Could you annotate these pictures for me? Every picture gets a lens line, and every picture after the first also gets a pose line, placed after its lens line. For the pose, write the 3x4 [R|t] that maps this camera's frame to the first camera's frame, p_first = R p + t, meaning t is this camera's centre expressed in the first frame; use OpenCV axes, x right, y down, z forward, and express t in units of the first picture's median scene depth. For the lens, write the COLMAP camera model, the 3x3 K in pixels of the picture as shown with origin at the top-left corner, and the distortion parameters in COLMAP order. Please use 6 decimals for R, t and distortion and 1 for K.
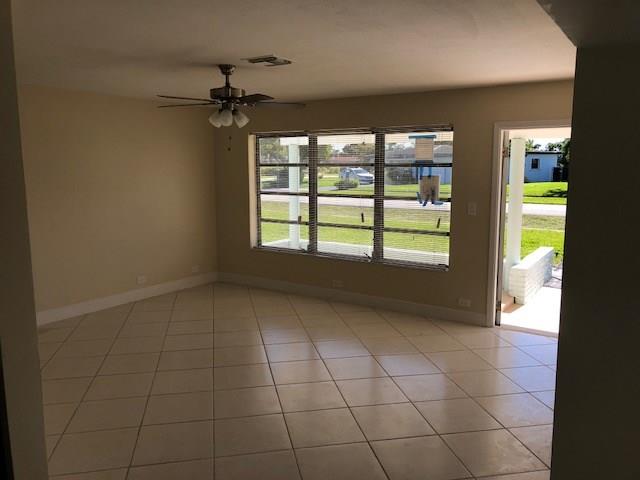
lens RADIAL K [[523.5, 0, 315.3], [0, 523.5, 240.2], [0, 0, 1]] dist [0.032063, -0.023664]
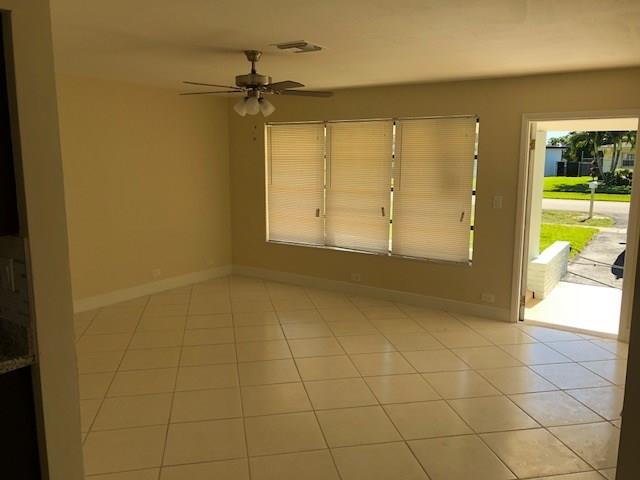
lens RADIAL K [[523.5, 0, 321.9], [0, 523.5, 241.2], [0, 0, 1]] dist [0.032063, -0.023664]
pose [[0.999937, 0.006143, 0.009359, -0.038668], [-0.006283, 0.999868, 0.015013, 0.000472], [-0.009266, -0.015071, 0.999843, 0.022003]]
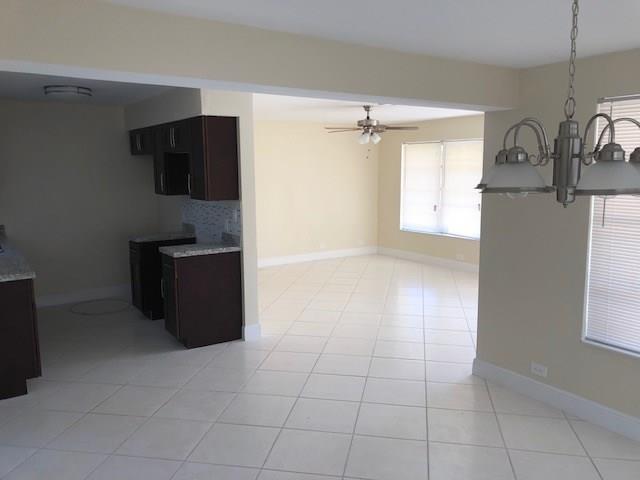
lens RADIAL K [[523.5, 0, 315.8], [0, 523.5, 238.3], [0, 0, 1]] dist [0.032063, -0.023664]
pose [[0.926601, 0.044978, -0.373345, 0.241358], [-0.046864, 0.998893, 0.004030, 0.060346], [0.373113, 0.013762, 0.927684, -0.437780]]
